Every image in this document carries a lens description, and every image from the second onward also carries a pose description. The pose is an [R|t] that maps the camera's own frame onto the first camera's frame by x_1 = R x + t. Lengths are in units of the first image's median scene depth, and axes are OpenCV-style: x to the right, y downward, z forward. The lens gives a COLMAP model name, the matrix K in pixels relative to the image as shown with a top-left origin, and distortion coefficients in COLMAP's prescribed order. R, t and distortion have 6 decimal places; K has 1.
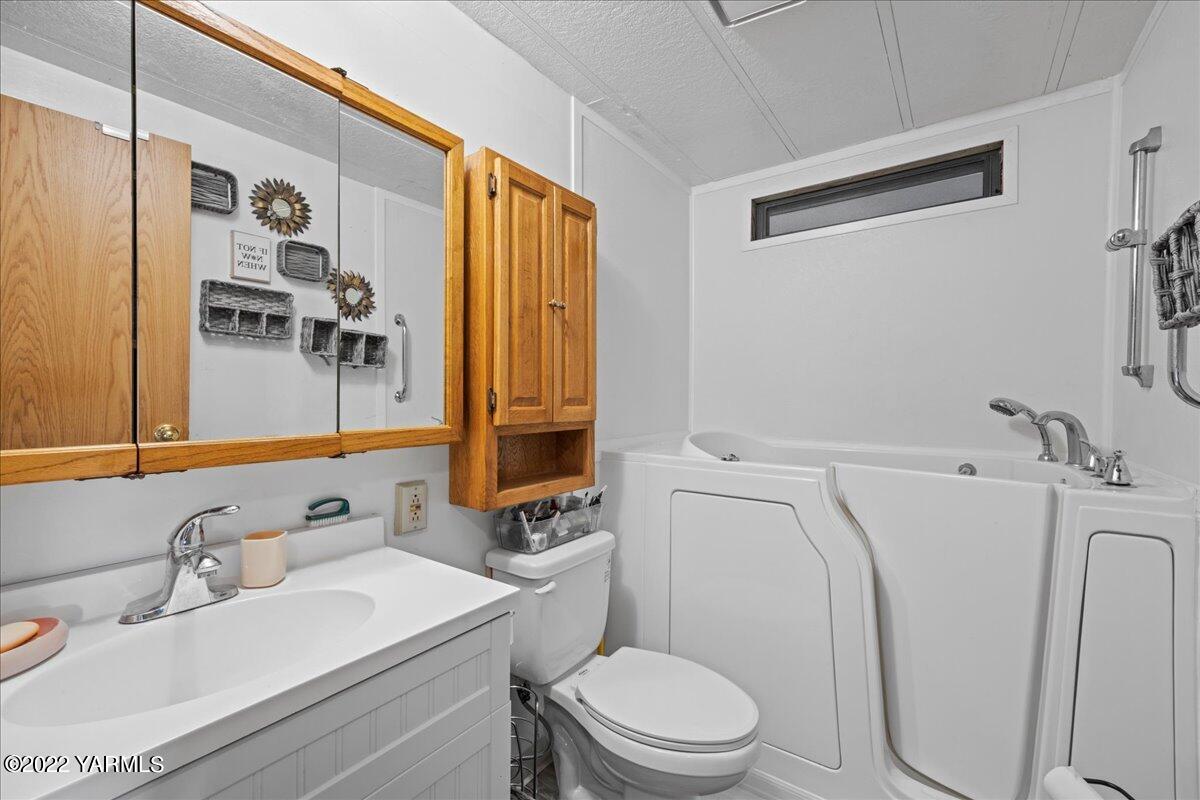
lens RADIAL K [[485.7, 0, 600.0], [0, 485.7, 400.0], [0, 0, 1]] dist [-0.001524, -0.000179]
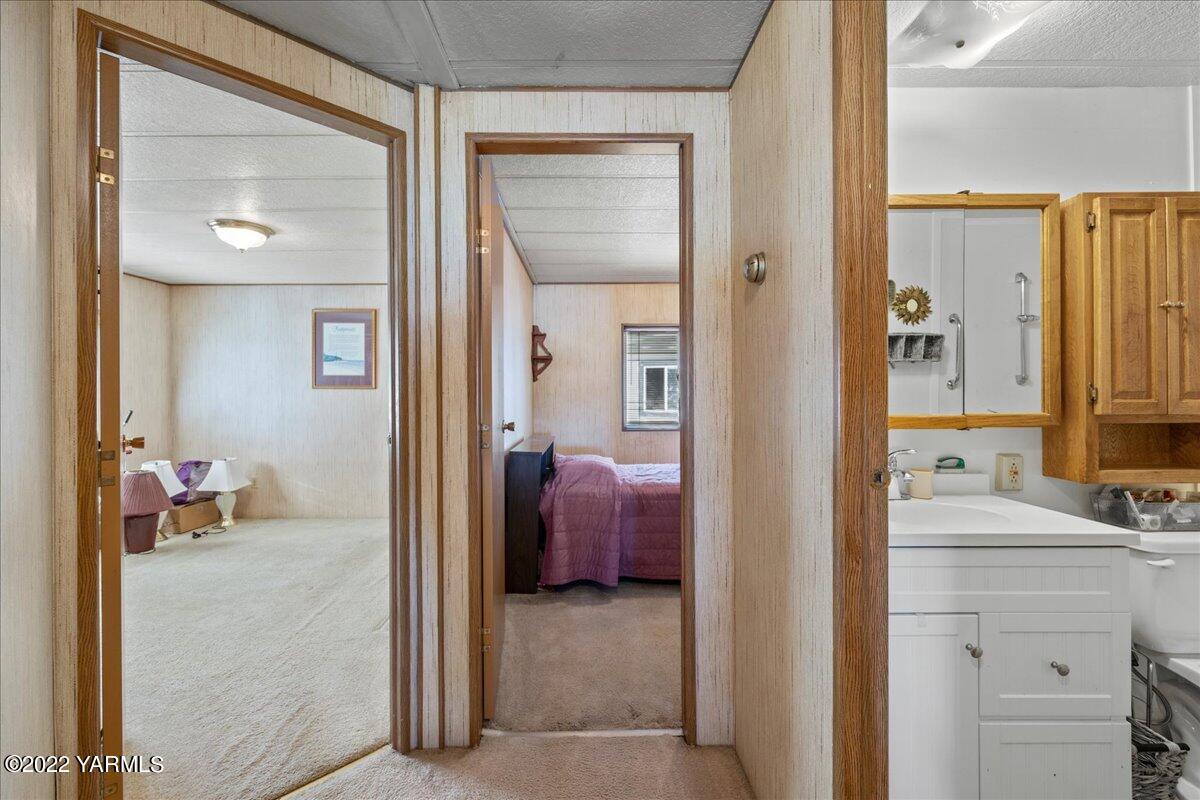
lens RADIAL K [[479.3, 0, 595.9], [0, 479.3, 381.0], [0, 0, 1]] dist [-0.001835, -0.000386]
pose [[0.580153, -0.010812, -0.814436, 0.032019], [0.008287, 0.999938, -0.007371, -0.031501], [0.814466, -0.002473, 0.580207, -0.673921]]
